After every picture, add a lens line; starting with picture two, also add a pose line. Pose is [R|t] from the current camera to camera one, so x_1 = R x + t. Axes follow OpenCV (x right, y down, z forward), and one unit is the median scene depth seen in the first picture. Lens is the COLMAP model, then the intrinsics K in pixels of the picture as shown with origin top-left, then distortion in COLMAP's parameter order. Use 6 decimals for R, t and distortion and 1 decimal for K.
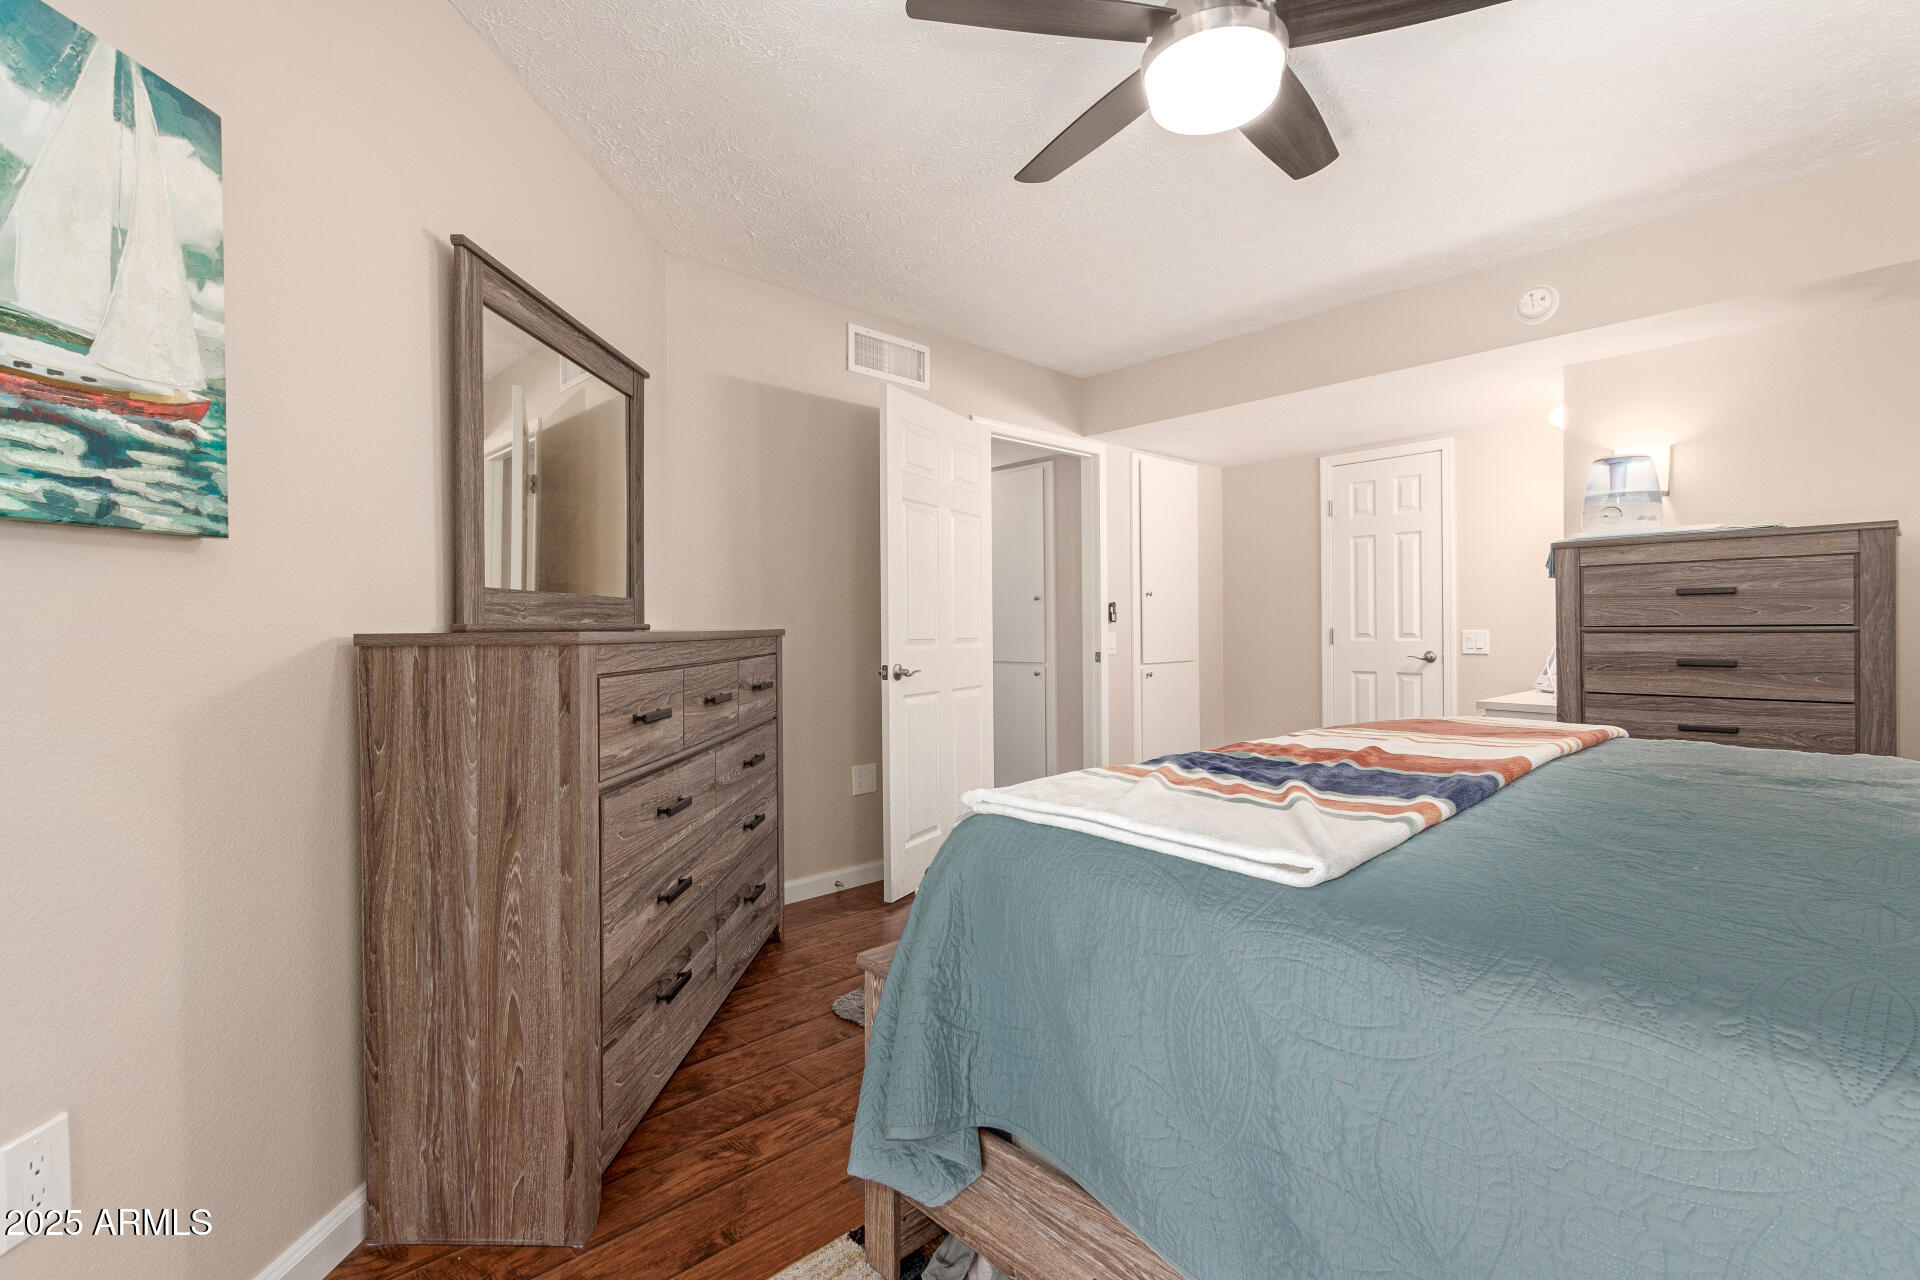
lens RADIAL K [[870.8, 0, 964.2], [0, 870.8, 631.2], [0, 0, 1]] dist [0.005234, -0.003959]
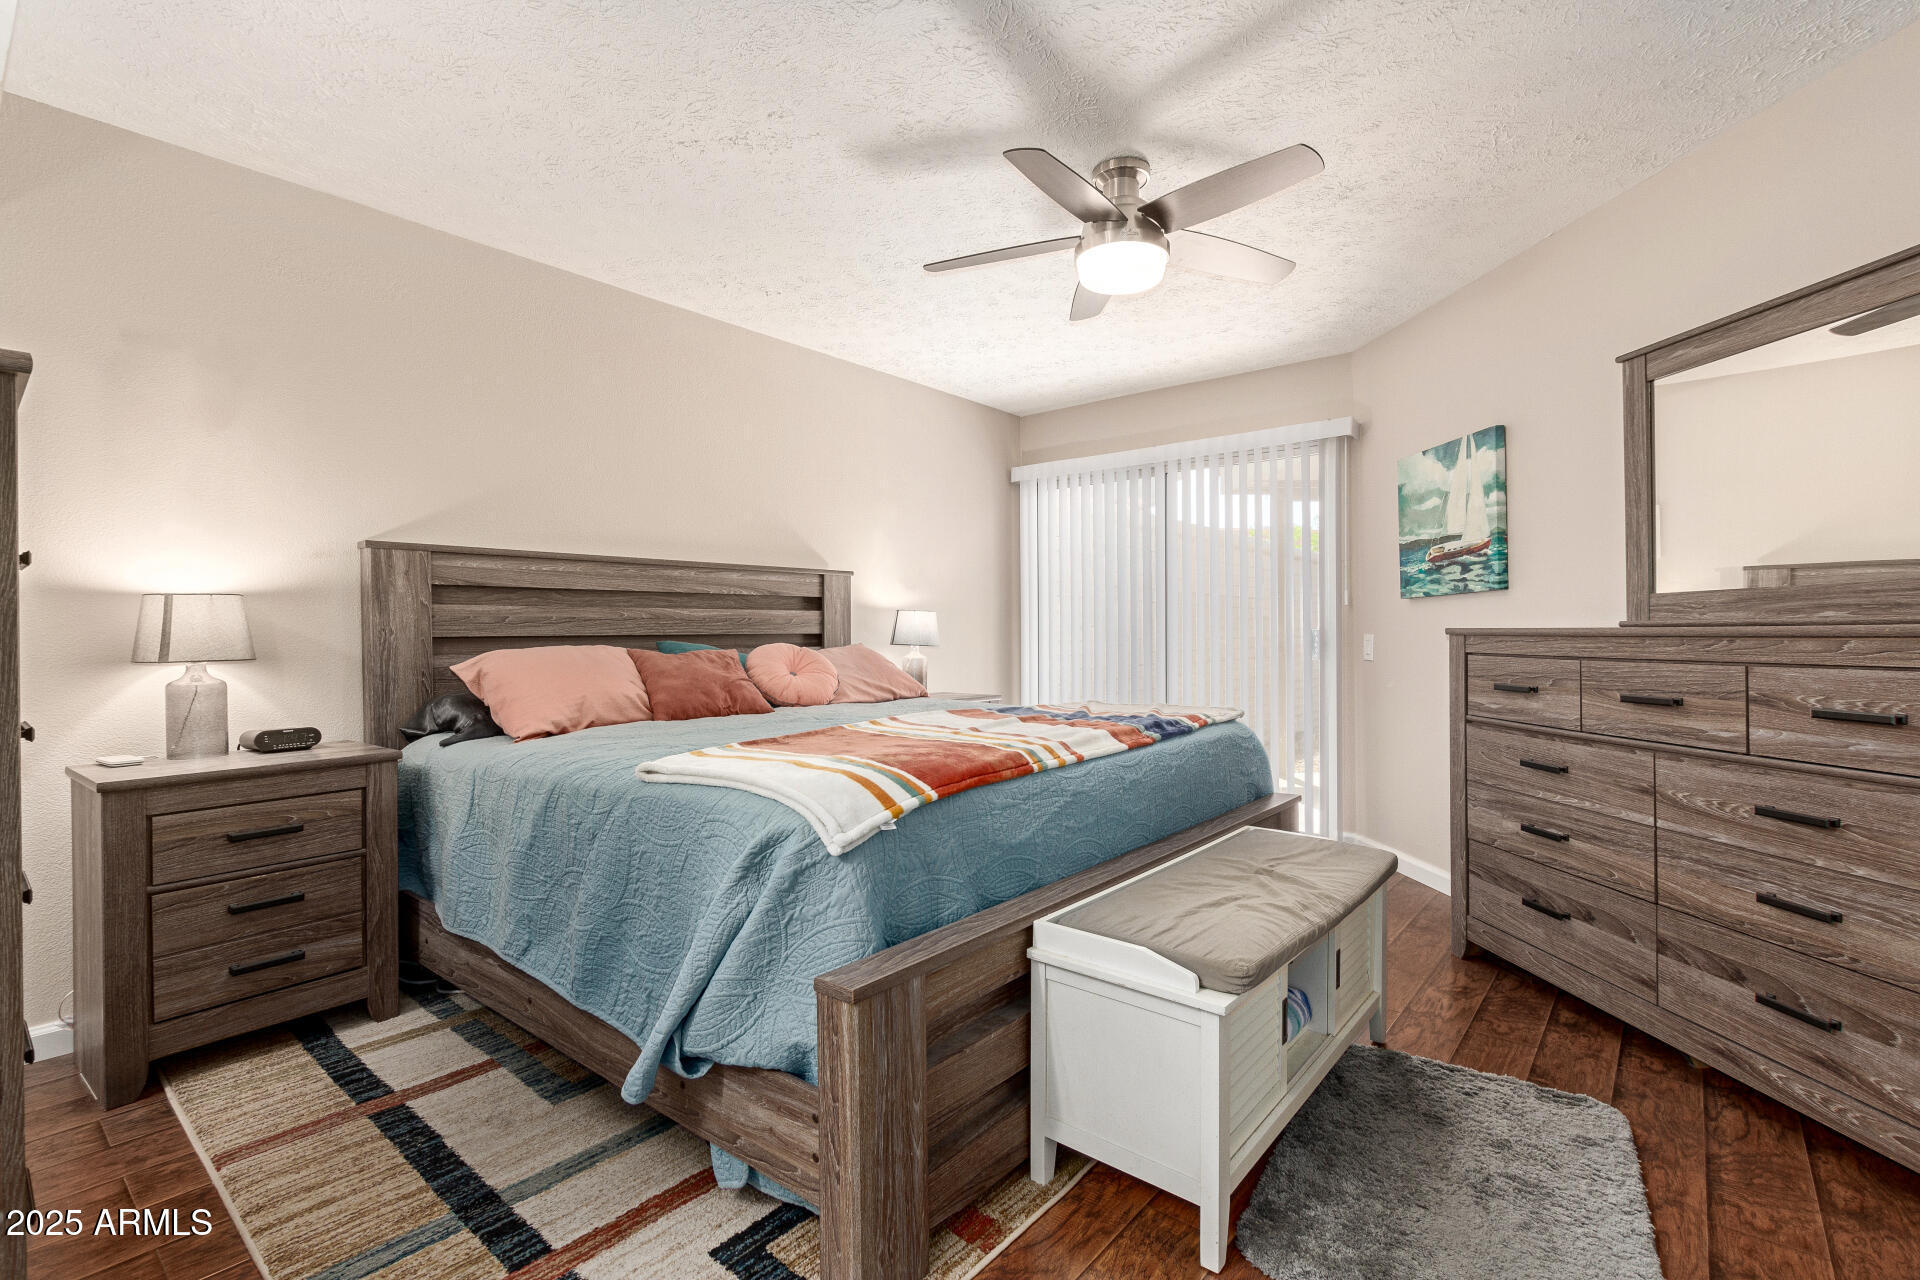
lens RADIAL K [[870.8, 0, 957.3], [0, 870.8, 632.8], [0, 0, 1]] dist [0.005234, -0.003959]
pose [[-0.992113, 0.014181, -0.124541, 1.148126], [0.013527, 0.999890, 0.006096, -0.020353], [0.124614, 0.004363, -0.992196, 3.693754]]
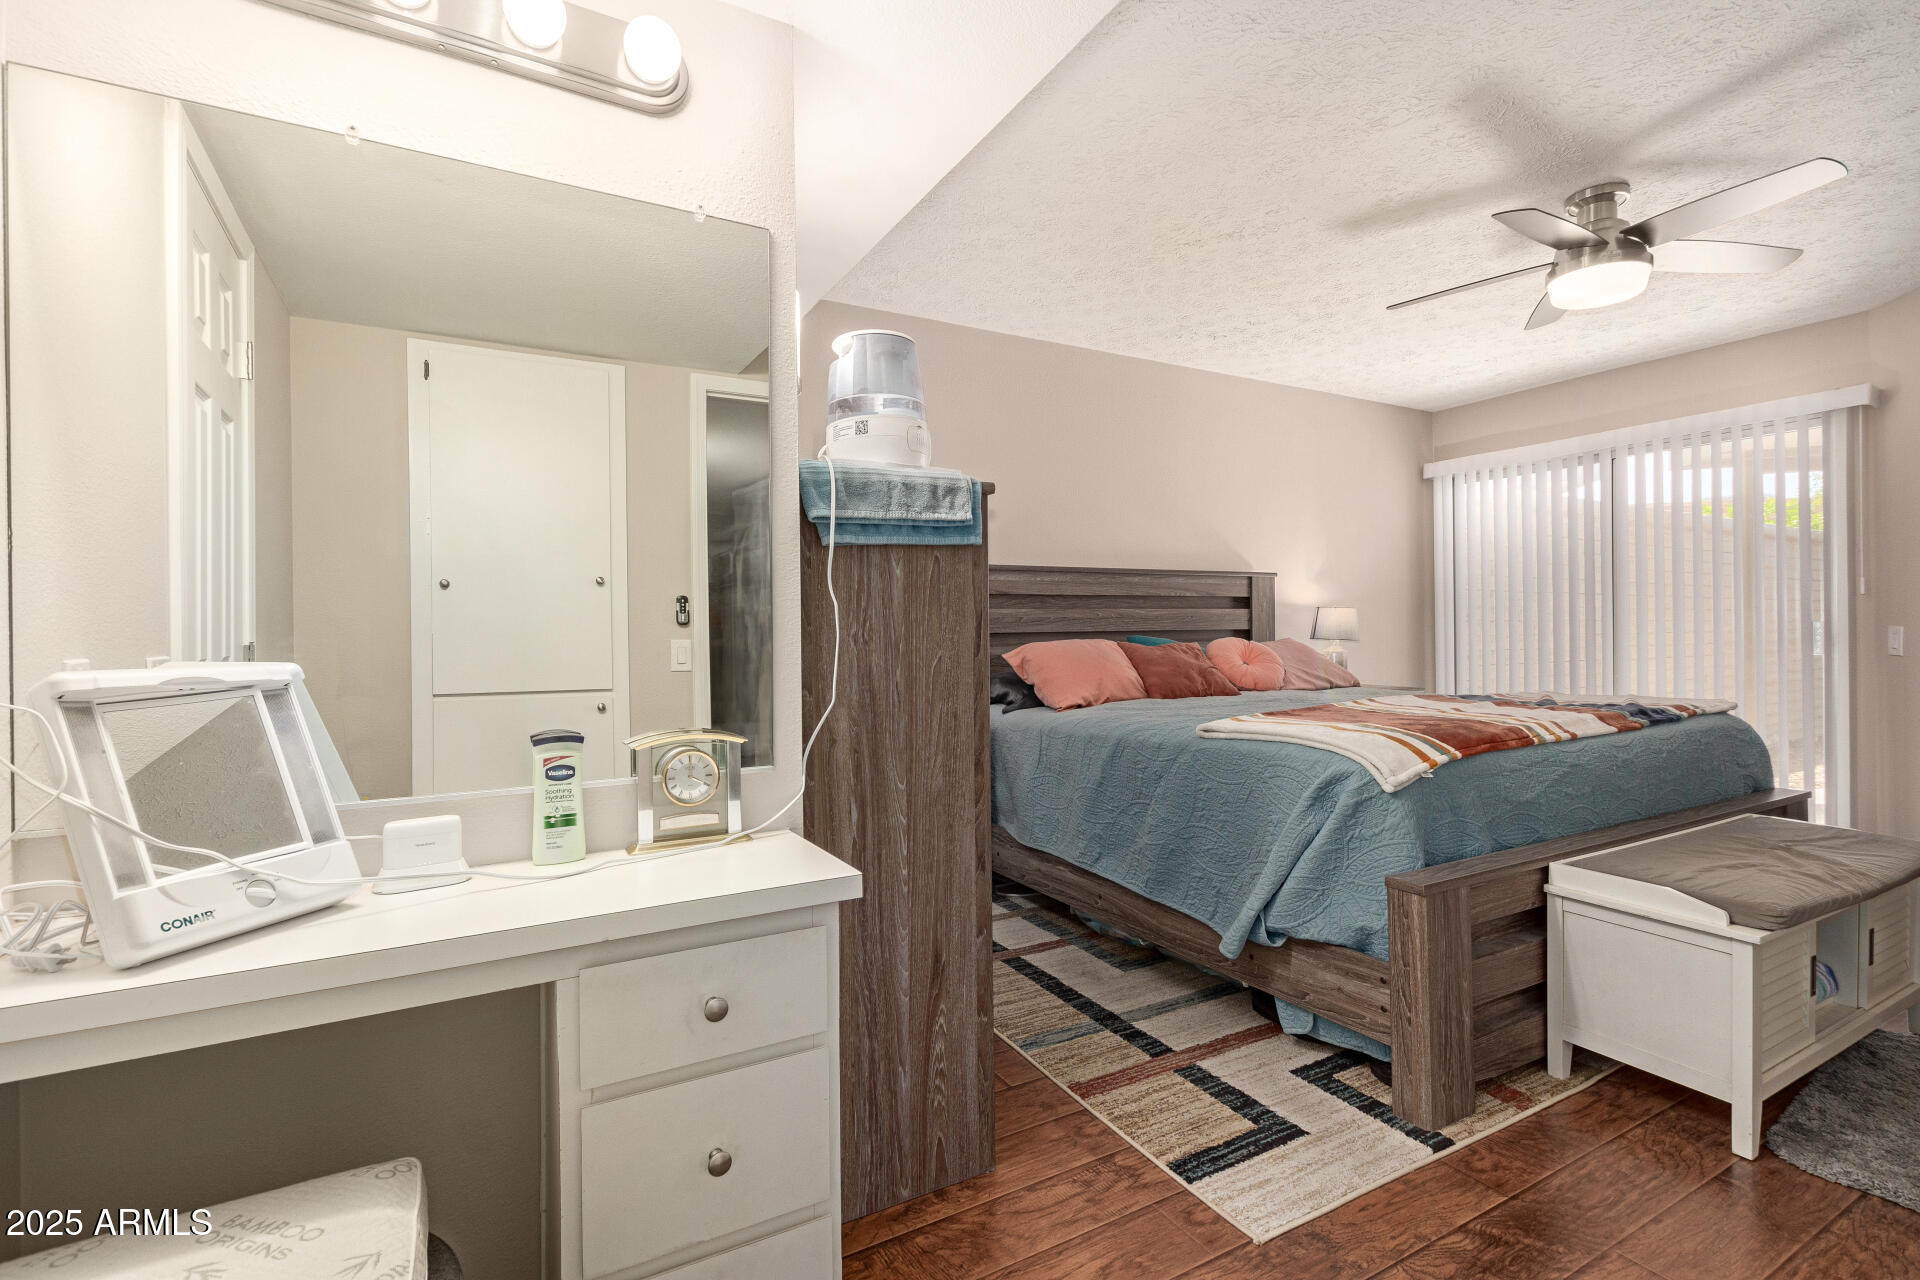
lens RADIAL K [[870.8, 0, 956.7], [0, 870.8, 632.4], [0, 0, 1]] dist [0.005234, -0.003959]
pose [[-0.969309, 0.019727, 0.245053, 1.514644], [0.020834, 0.999781, 0.001923, -0.024194], [-0.244962, 0.006969, -0.969508, 4.199964]]
